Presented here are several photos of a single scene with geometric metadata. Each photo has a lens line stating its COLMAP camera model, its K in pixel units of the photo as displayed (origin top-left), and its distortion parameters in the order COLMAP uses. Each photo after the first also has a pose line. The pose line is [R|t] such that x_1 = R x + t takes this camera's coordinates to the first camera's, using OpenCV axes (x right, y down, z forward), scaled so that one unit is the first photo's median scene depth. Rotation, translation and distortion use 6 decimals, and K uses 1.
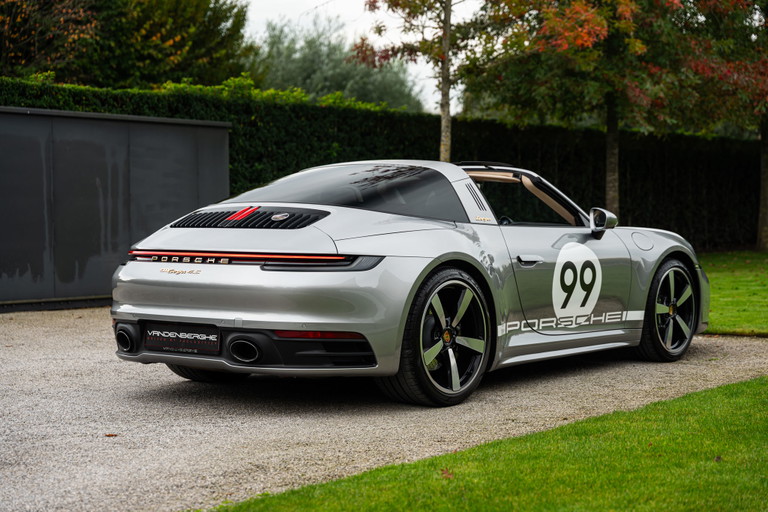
lens RADIAL K [[1421.4, 0, 382.7], [0, 1421.4, 260.5], [0, 0, 1]] dist [0.010923, 0.000000]
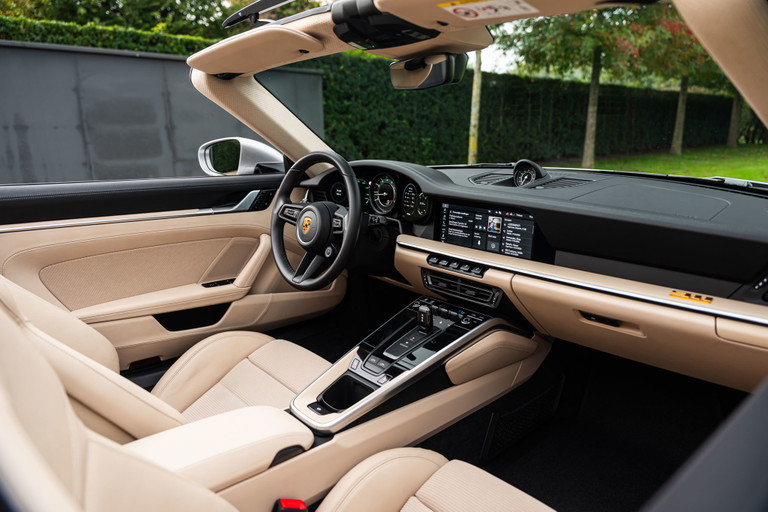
lens RADIAL K [[499.0, 0, 395.5], [0, 499.0, 267.2], [0, 0, 1]] dist [0.015455, -0.007556]
pose [[0.988385, 0.044086, -0.145433, 0.045687], [-0.008603, 0.971693, 0.236090, -0.023567], [0.151725, -0.232096, 0.960787, 0.472432]]
